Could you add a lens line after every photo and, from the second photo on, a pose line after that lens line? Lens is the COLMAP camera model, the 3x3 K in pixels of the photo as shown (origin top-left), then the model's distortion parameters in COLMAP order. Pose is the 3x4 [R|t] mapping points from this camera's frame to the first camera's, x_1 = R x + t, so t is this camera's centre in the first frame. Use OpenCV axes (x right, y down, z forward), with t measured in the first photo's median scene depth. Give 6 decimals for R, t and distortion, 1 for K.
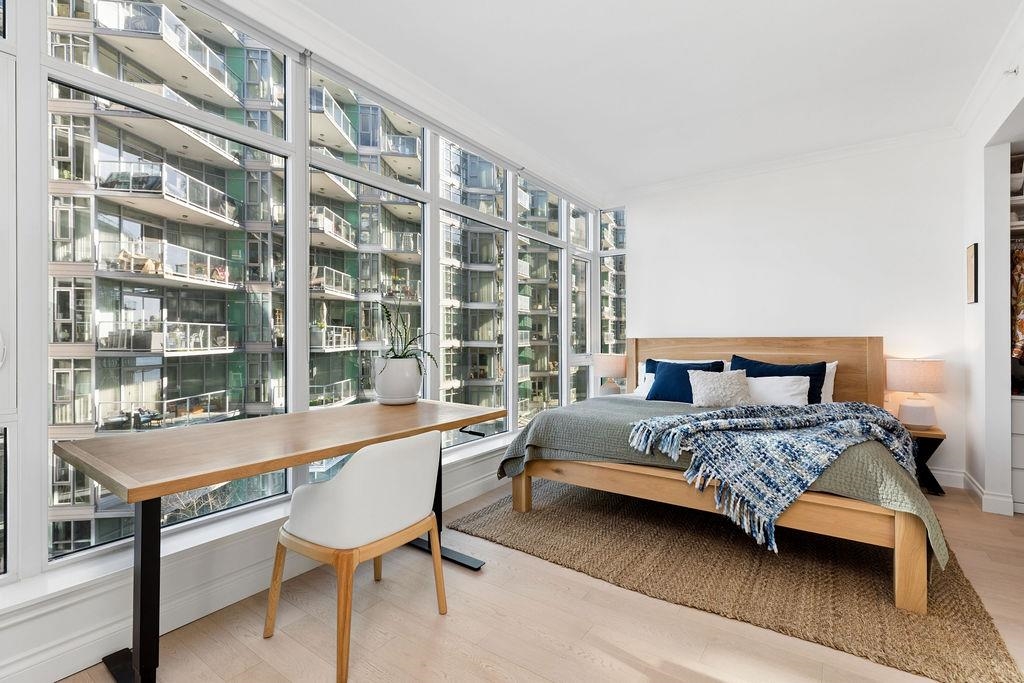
lens RADIAL K [[460.0, 0, 512.0], [0, 460.0, 341.5], [0, 0, 1]] dist [0.002668, 0.000048]
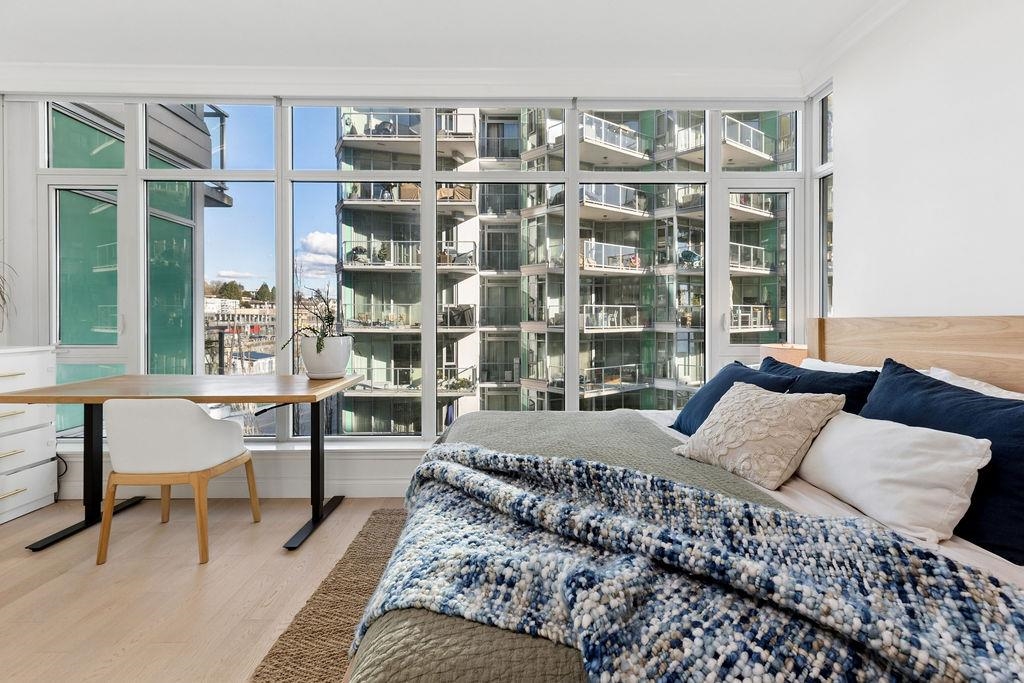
lens RADIAL K [[465.7, 0, 512.8], [0, 465.7, 321.8], [0, 0, 1]] dist [0.002558, -0.000506]
pose [[0.588532, 0.004493, -0.808461, 0.933349], [-0.003337, 0.999990, 0.003128, -0.006325], [0.808467, 0.000857, 0.588541, 0.712201]]
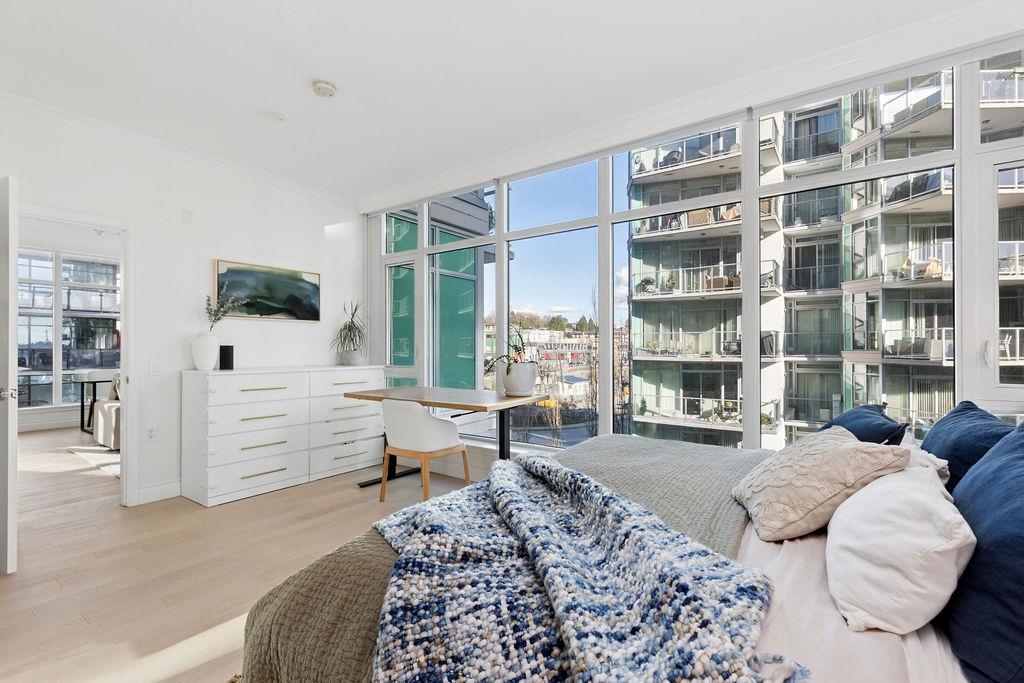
lens RADIAL K [[461.2, 0, 514.3], [0, 461.2, 347.3], [0, 0, 1]] dist [0.001684, 0.000046]
pose [[-0.011340, -0.001104, -0.999935, 1.153689], [-0.002102, 0.999997, -0.001081, -0.010998], [0.999933, 0.002090, -0.011342, 1.010149]]
